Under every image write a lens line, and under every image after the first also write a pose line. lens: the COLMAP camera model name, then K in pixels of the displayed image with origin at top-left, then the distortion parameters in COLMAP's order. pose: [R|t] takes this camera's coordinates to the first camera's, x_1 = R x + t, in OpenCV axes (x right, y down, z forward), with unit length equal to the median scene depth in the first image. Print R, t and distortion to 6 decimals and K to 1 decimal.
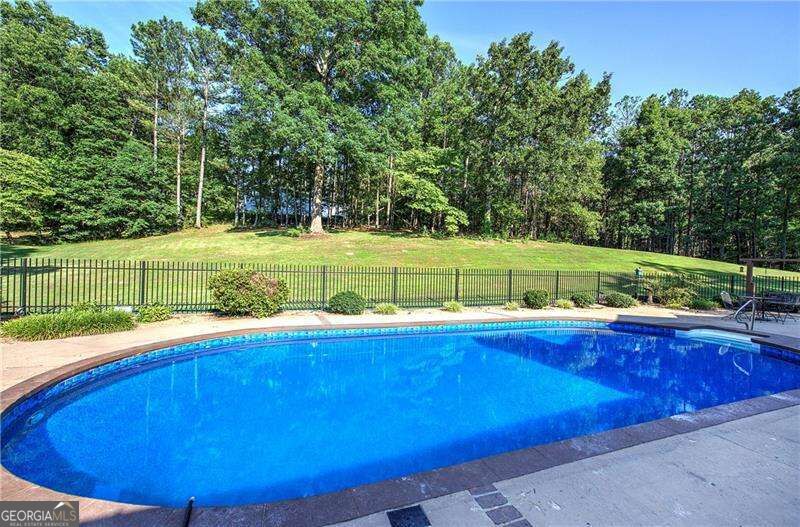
lens RADIAL K [[339.1, 0, 402.9], [0, 339.1, 262.3], [0, 0, 1]] dist [0.000689, 0.000327]
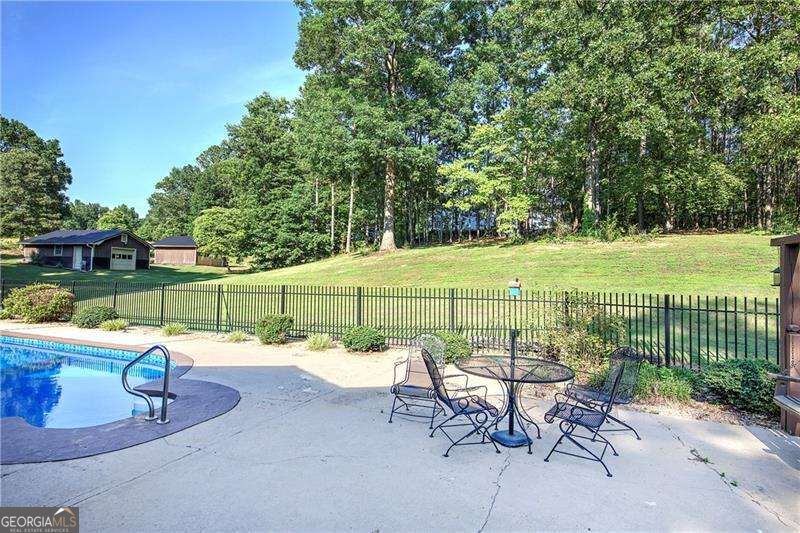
lens RADIAL K [[410.9, 0, 402.5], [0, 410.9, 267.0], [0, 0, 1]] dist [0.015074, -0.009520]
pose [[0.712029, -0.042725, -0.700849, 0.481539], [0.009194, 0.998629, -0.051537, 0.012915], [0.702090, 0.030252, 0.711445, 0.250090]]
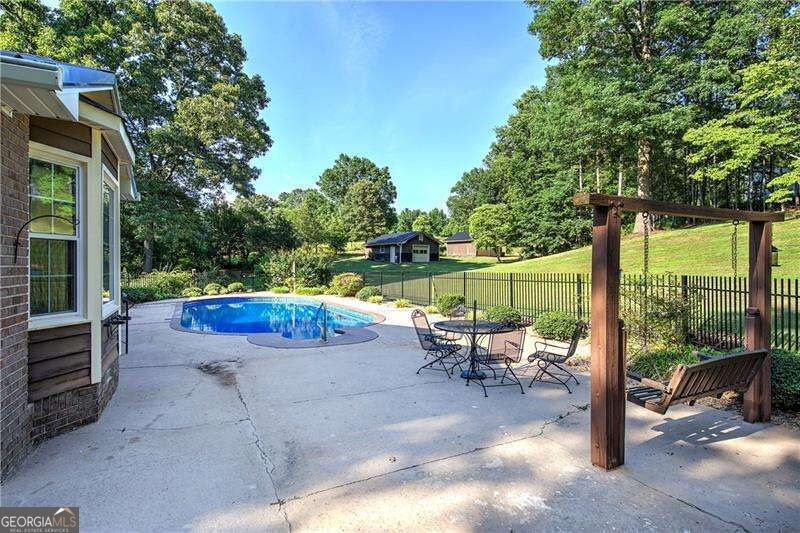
lens RADIAL K [[415.4, 0, 402.4], [0, 415.4, 267.3], [0, 0, 1]] dist [0.006971, -0.000337]
pose [[0.095686, -0.030312, -0.994950, 0.609131], [0.008983, 0.999522, -0.029587, 0.017271], [0.995371, -0.006107, 0.095913, 0.324037]]
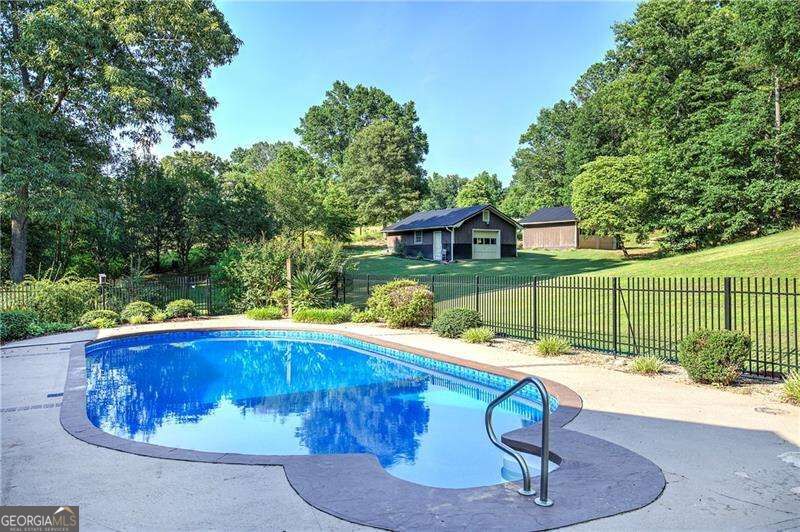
lens RADIAL K [[661.0, 0, 401.1], [0, 661.0, 256.7], [0, 0, 1]] dist [0.007945, 0.002317]
pose [[0.066765, -0.049232, -0.996553, 0.459646], [0.014930, 0.998719, -0.048339, 0.012398], [0.997657, -0.011652, 0.067414, 0.256478]]
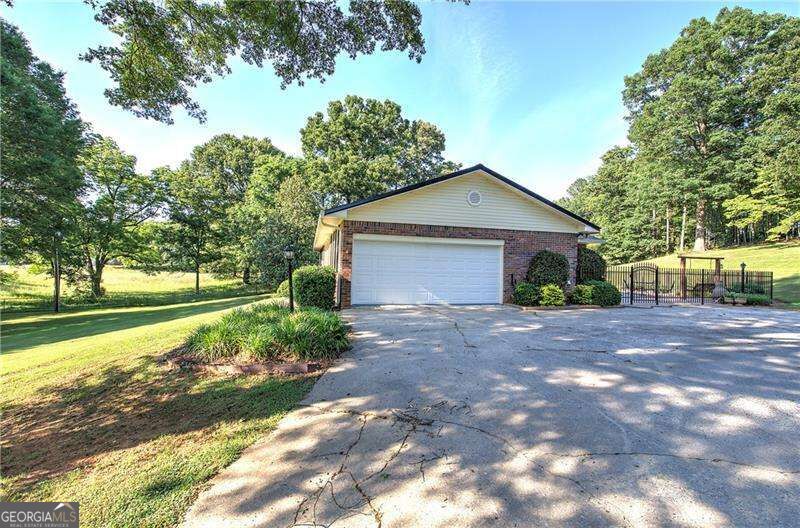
lens RADIAL K [[339.1, 0, 402.9], [0, 339.1, 262.8], [0, 0, 1]] dist [0.000689, 0.000327]
pose [[-0.113272, -0.047371, -0.992434, 1.124683], [-0.020115, 0.998767, -0.045378, 0.041148], [0.993360, 0.014823, -0.114085, -0.012467]]
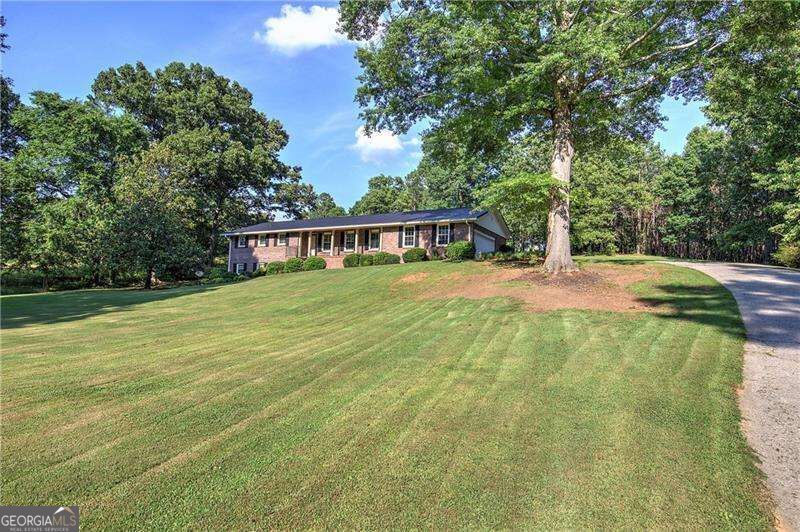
lens RADIAL K [[452.9, 0, 400.0], [0, 452.9, 266.0], [0, 0, 1]] dist [0.015285, -0.001674]
pose [[0.641883, -0.078320, -0.762792, 1.475496], [0.002056, 0.994942, -0.100426, 0.190219], [0.766800, 0.062894, 0.638797, -0.919084]]
